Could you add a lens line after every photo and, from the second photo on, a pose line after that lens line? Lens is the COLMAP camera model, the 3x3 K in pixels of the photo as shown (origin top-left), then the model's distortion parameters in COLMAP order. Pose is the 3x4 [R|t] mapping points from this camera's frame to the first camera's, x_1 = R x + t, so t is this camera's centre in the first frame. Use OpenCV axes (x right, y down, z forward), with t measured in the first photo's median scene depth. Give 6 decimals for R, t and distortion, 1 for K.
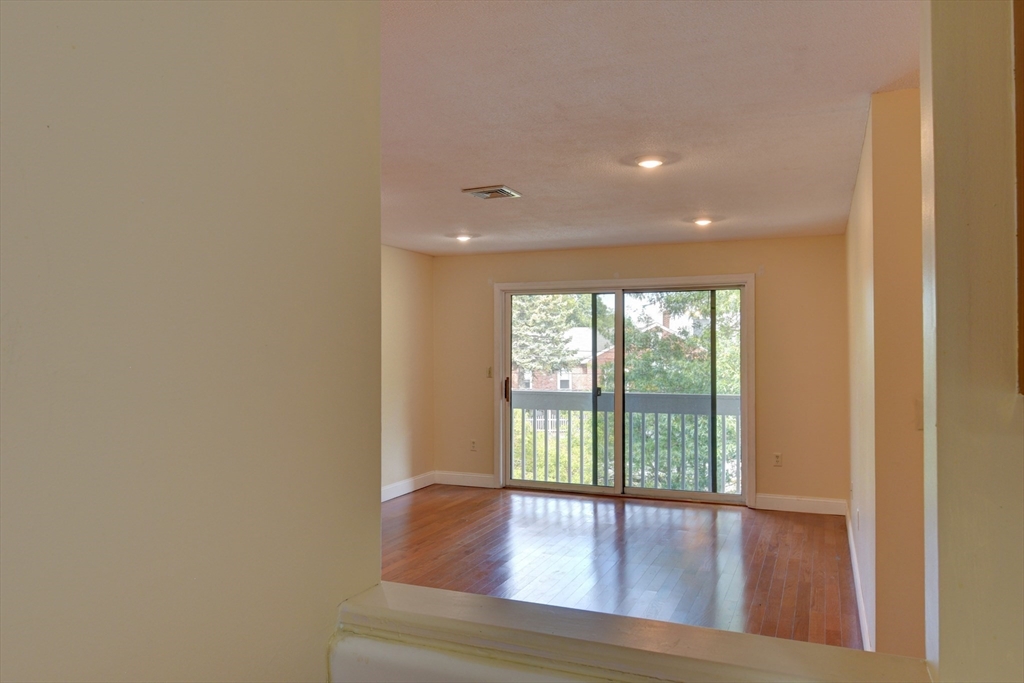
lens RADIAL K [[754.8, 0, 512.0], [0, 754.8, 341.5], [0, 0, 1]] dist [0.005285, 0.000428]
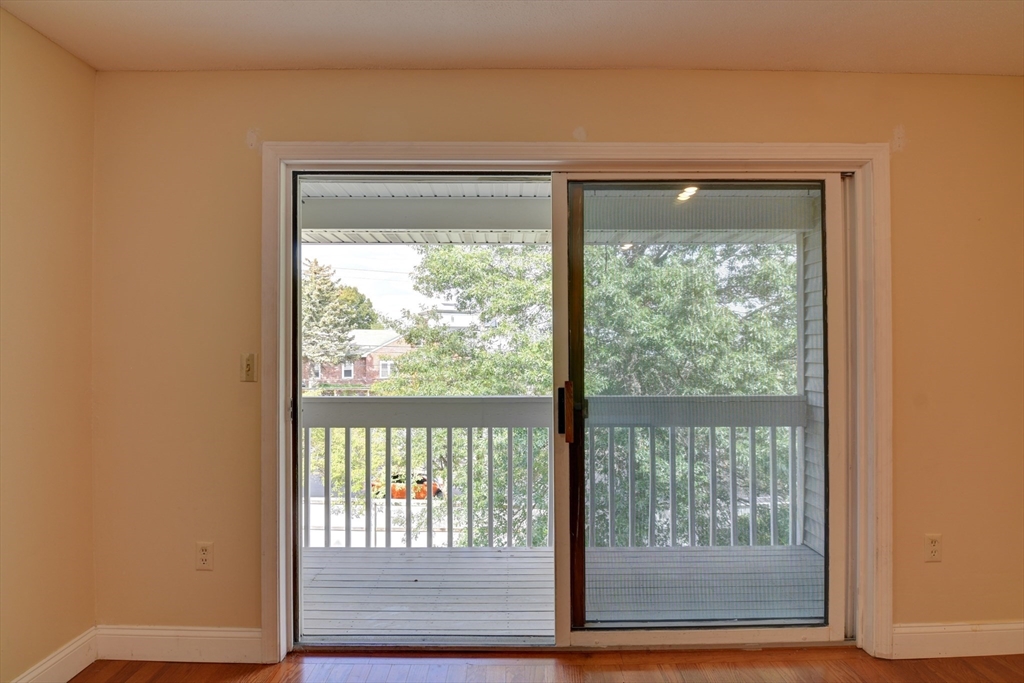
lens RADIAL K [[500.2, 0, 511.3], [0, 500.2, 342.6], [0, 0, 1]] dist [-0.005728, -0.010430]
pose [[0.923343, 0.002513, 0.383967, -0.003555], [-0.002499, 0.999997, -0.000535, 0.026996], [-0.383967, -0.000466, 0.923347, 0.707039]]
